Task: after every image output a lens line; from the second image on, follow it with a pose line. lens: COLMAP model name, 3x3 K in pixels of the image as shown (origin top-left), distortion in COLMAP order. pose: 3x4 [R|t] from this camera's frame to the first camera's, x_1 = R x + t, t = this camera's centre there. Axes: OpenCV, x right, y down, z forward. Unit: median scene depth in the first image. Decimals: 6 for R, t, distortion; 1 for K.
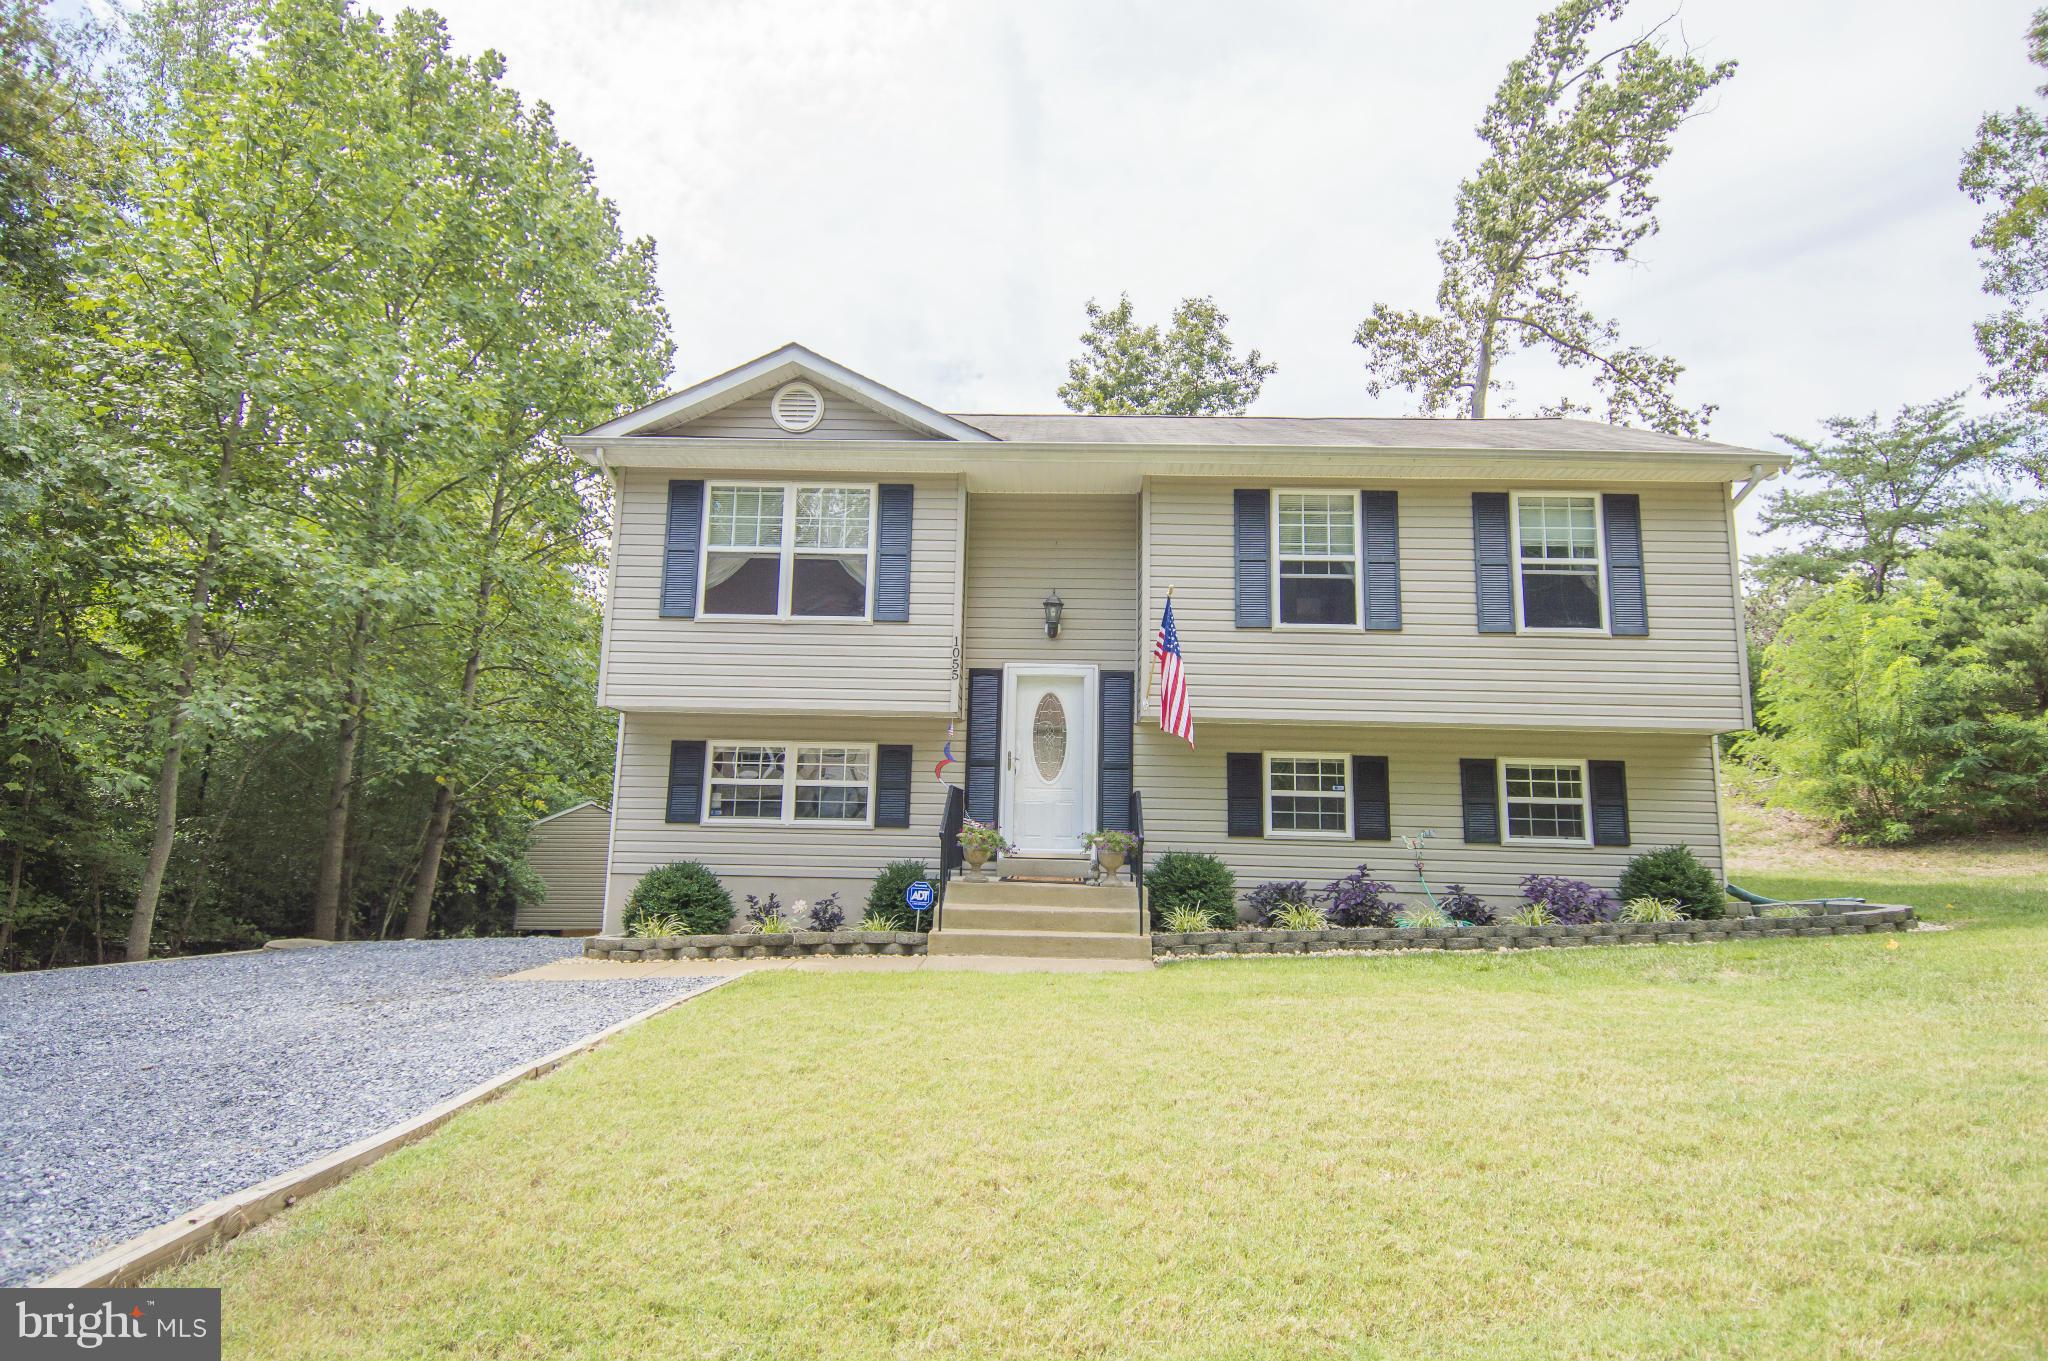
lens RADIAL K [[1087.0, 0, 1029.8], [0, 1087.0, 671.6], [0, 0, 1]] dist [0.050428, -0.055600]
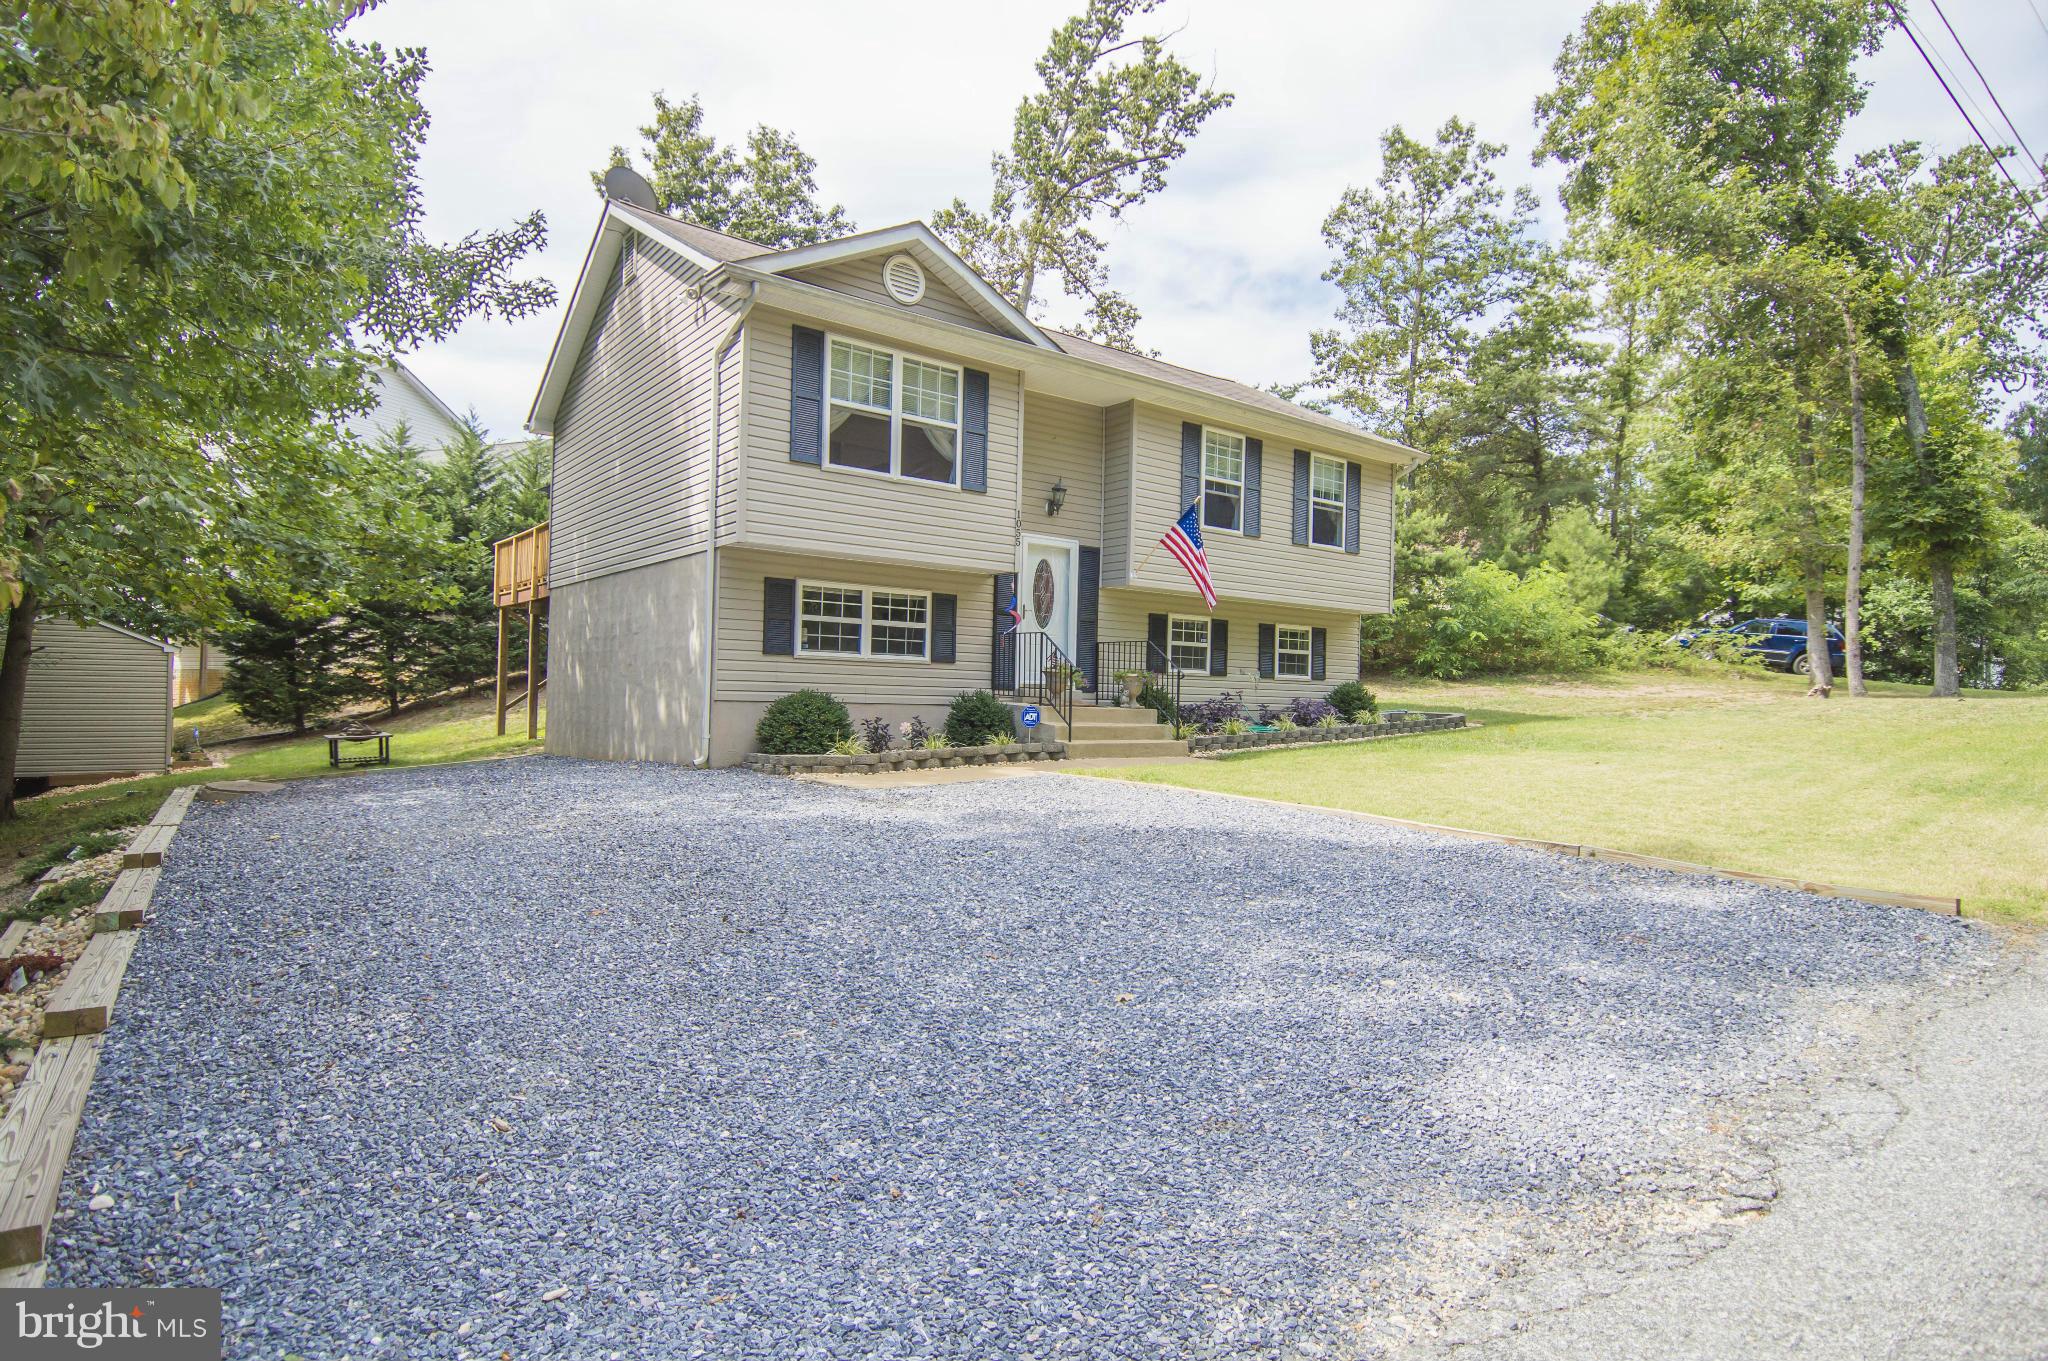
lens RADIAL K [[1027.0, 0, 1024.0], [0, 1027.0, 680.5], [0, 0, 1]] dist [0.019978, 0.000343]
pose [[0.798737, 0.005161, 0.601659, -0.735372], [-0.114943, 0.982856, 0.144162, -0.011521], [-0.590600, -0.184304, 0.785636, 0.051611]]
